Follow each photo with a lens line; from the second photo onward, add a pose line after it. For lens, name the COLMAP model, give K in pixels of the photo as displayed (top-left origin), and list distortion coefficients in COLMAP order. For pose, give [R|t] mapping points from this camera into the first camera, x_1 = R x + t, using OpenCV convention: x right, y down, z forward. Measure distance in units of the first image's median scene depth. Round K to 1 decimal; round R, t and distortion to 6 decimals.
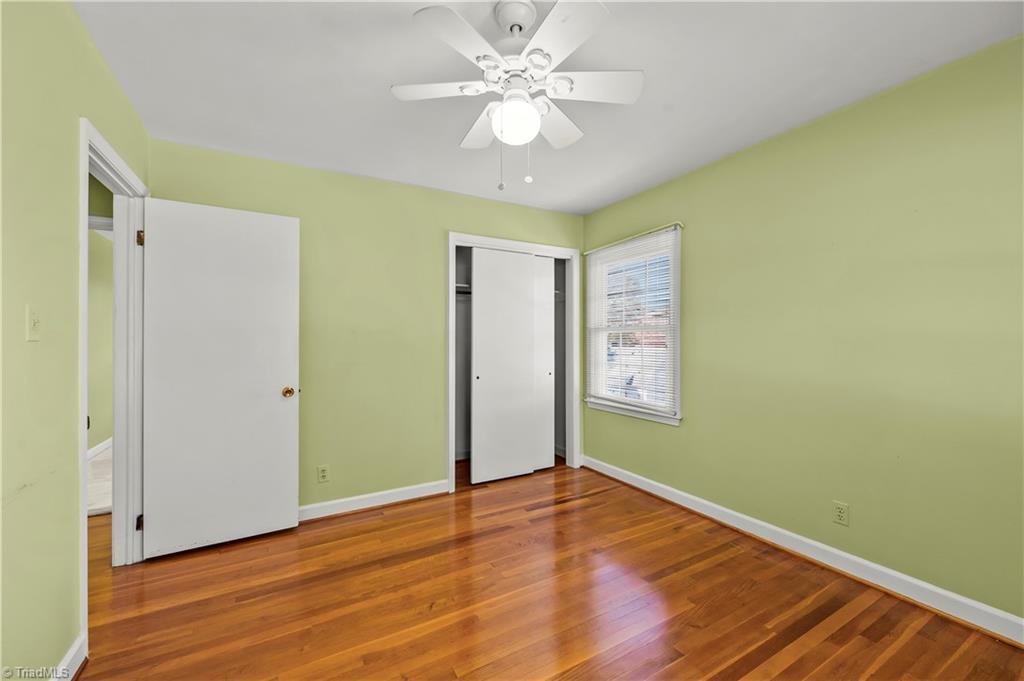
lens RADIAL K [[413.2, 0, 514.6], [0, 413.2, 337.8], [0, 0, 1]] dist [-0.008538, 0.000837]
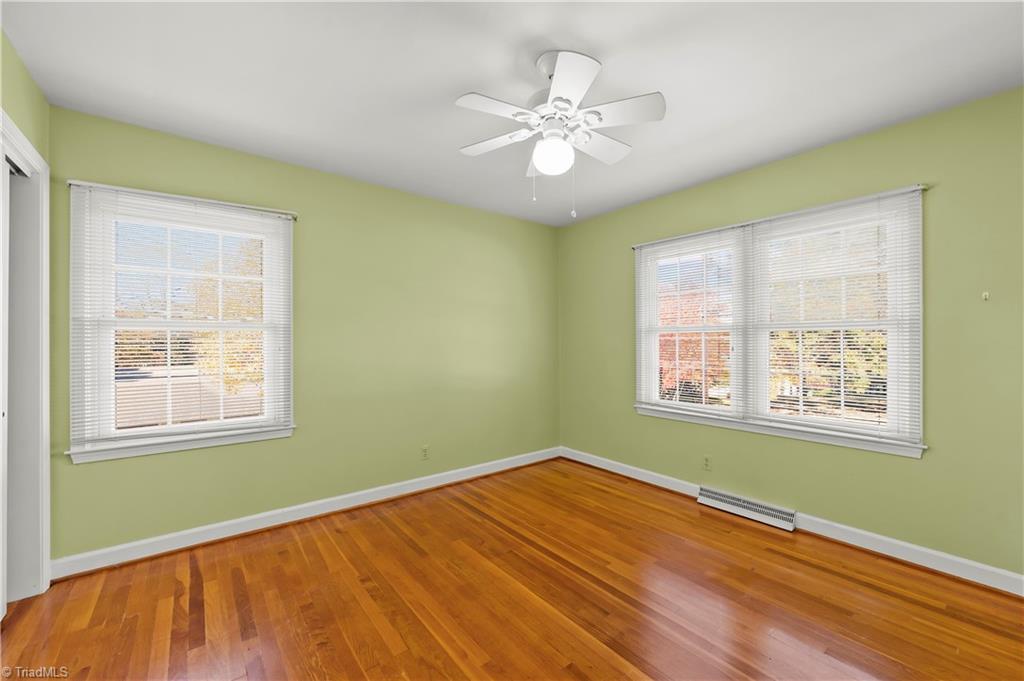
lens RADIAL K [[413.2, 0, 511.9], [0, 413.2, 339.4], [0, 0, 1]] dist [-0.008538, 0.000837]
pose [[-0.167972, 0.021405, 0.985559, -0.650085], [0.004213, 0.999771, -0.020995, 0.024201], [-0.985783, 0.000626, -0.168023, 0.747699]]
